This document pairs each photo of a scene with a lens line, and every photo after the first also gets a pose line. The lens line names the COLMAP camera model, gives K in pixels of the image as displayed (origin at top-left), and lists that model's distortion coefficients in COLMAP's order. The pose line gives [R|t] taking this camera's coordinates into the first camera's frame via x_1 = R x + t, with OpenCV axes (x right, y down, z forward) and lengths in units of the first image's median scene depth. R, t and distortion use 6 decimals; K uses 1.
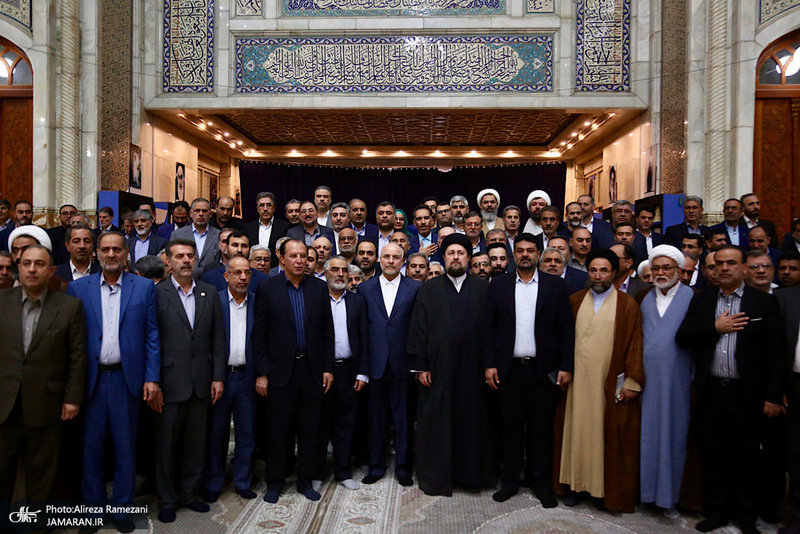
lens RADIAL K [[721.4, 0, 397.4], [0, 721.4, 263.8], [0, 0, 1]] dist [-0.020868, -0.008065]
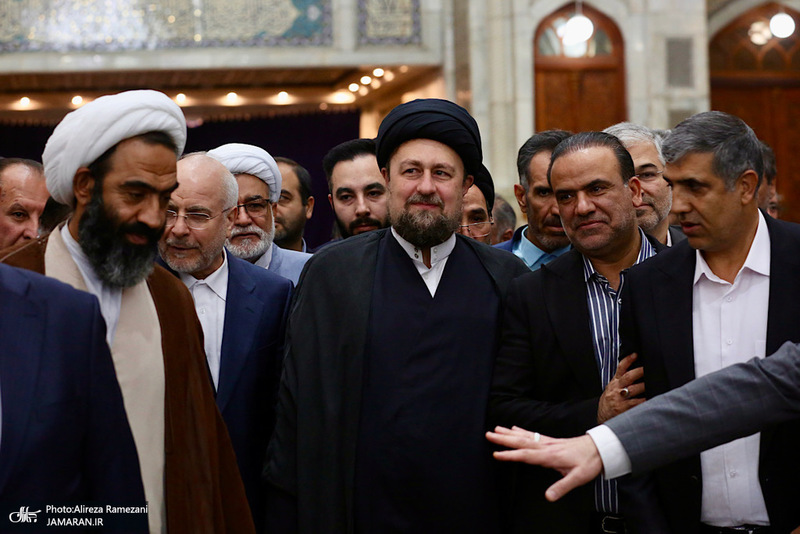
lens RADIAL K [[1615.8, 0, 399.9], [0, 1615.8, 265.7], [0, 0, 1]] dist [-0.116916, 0.000000]
pose [[0.973568, -0.044287, 0.224063, -0.144856], [0.043493, 0.999018, 0.008480, 0.006267], [-0.224219, 0.001490, 0.974538, -0.875689]]
